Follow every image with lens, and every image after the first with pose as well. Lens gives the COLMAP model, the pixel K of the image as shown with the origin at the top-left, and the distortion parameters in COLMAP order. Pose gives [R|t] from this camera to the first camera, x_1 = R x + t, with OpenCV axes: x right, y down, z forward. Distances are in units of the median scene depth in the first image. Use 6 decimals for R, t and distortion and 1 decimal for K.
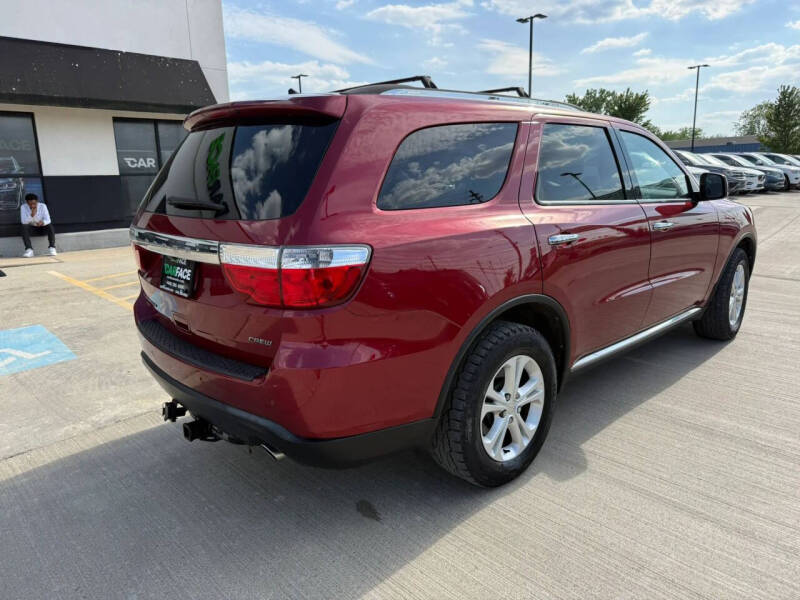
lens RADIAL K [[571.2, 0, 390.9], [0, 571.2, 301.2], [0, 0, 1]] dist [0.007864, -0.016583]
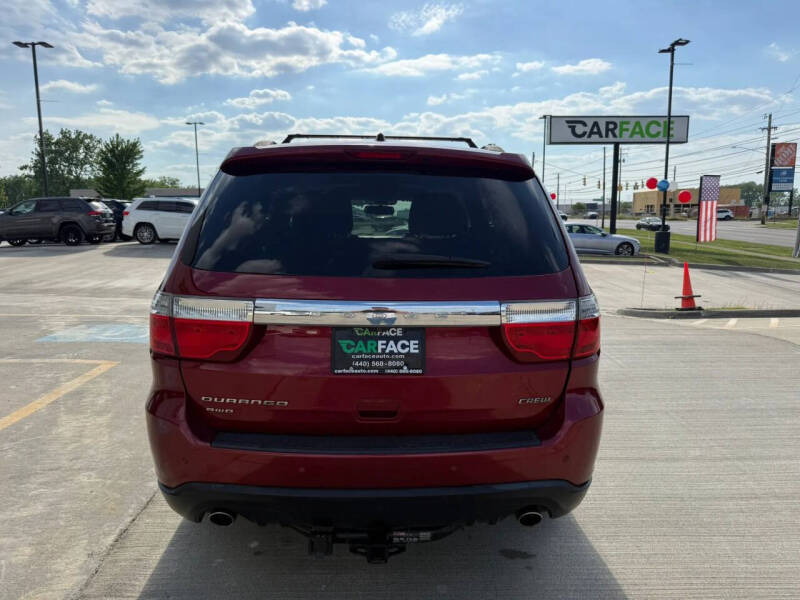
lens RADIAL K [[571.2, 0, 401.7], [0, 571.2, 295.9], [0, 0, 1]] dist [0.007864, -0.016583]
pose [[0.646257, -0.076213, 0.759304, -0.265611], [0.141519, 0.989710, -0.021110, -0.028033], [-0.749882, 0.121099, 0.650393, 0.128559]]
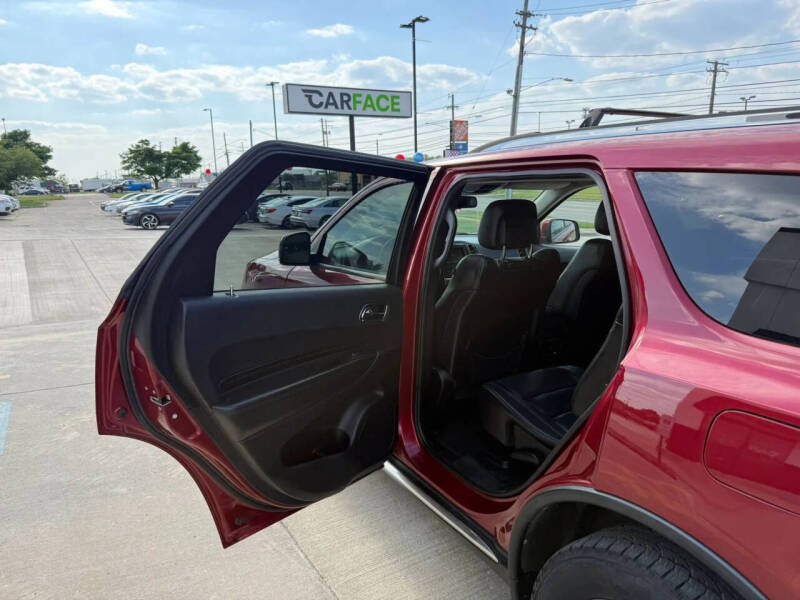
lens RADIAL K [[571.2, 0, 391.6], [0, 571.2, 293.9], [0, 0, 1]] dist [0.007864, -0.016583]
pose [[0.208869, -0.159439, 0.964859, -0.230980], [0.215597, 0.969853, 0.113592, -0.124689], [-0.953882, 0.184295, 0.236947, 0.468470]]
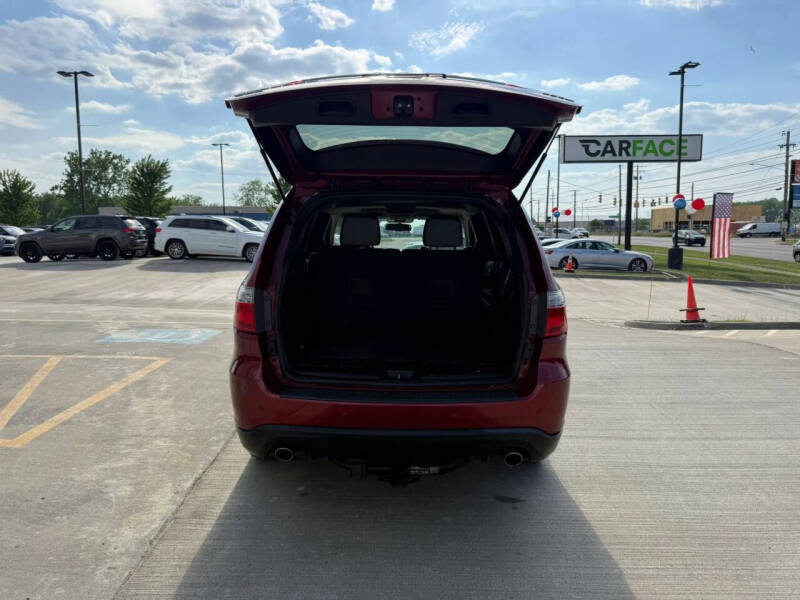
lens RADIAL K [[571.2, 0, 395.5], [0, 571.2, 287.5], [0, 0, 1]] dist [0.007864, -0.016583]
pose [[0.676223, -0.040616, 0.735576, -0.330958], [0.134979, 0.988407, -0.069511, -0.014031], [-0.724226, 0.146292, 0.673866, 0.074274]]
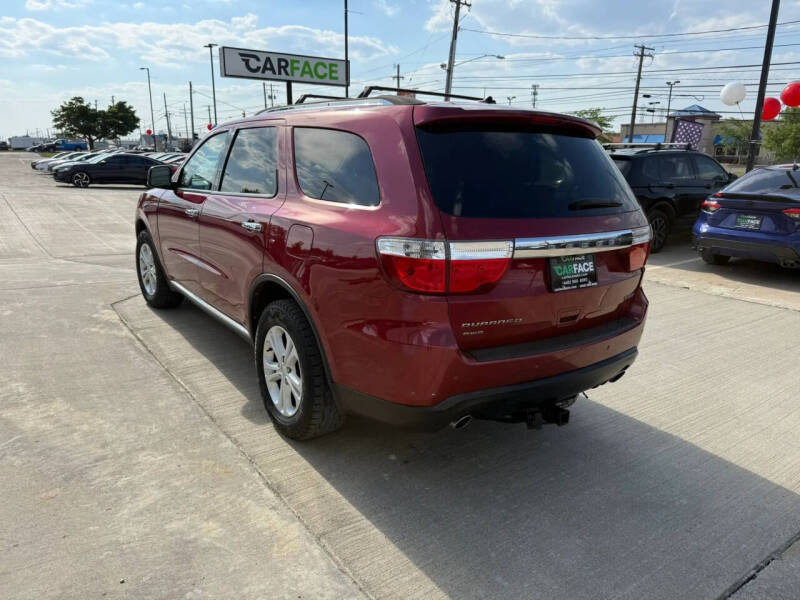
lens RADIAL K [[571.2, 0, 394.0], [0, 571.2, 301.2], [0, 0, 1]] dist [0.007864, -0.016583]
pose [[0.122940, -0.214935, 0.968859, -0.410513], [0.186226, 0.963919, 0.190208, -0.072527], [-0.974785, 0.157043, 0.158531, 0.328359]]
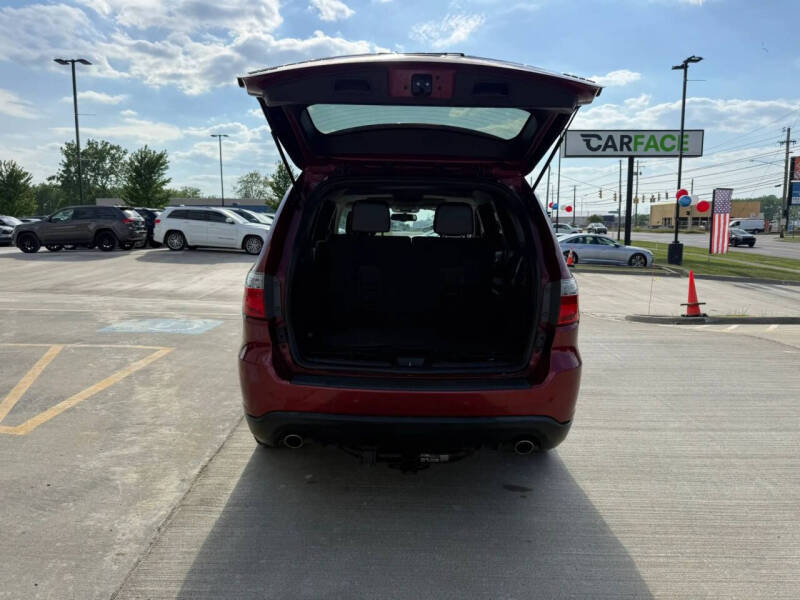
lens RADIAL K [[571.2, 0, 398.7], [0, 571.2, 293.0], [0, 0, 1]] dist [0.007864, -0.016583]
pose [[0.670611, -0.050325, 0.740100, -0.333149], [0.128432, 0.990506, -0.049022, -0.011014], [-0.730606, 0.127927, 0.670708, 0.082594]]
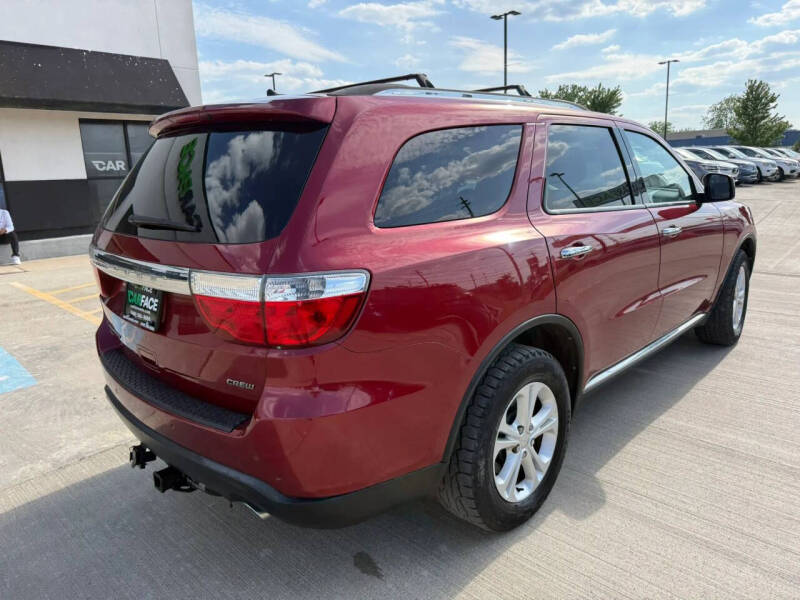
lens RADIAL K [[571.2, 0, 390.3], [0, 571.2, 290.5], [0, 0, 1]] dist [0.007864, -0.016583]
pose [[0.999102, -0.021384, 0.036575, -0.008363], [0.021834, 0.999690, -0.011945, -0.013447], [-0.036308, 0.012733, 0.999260, 0.033509]]
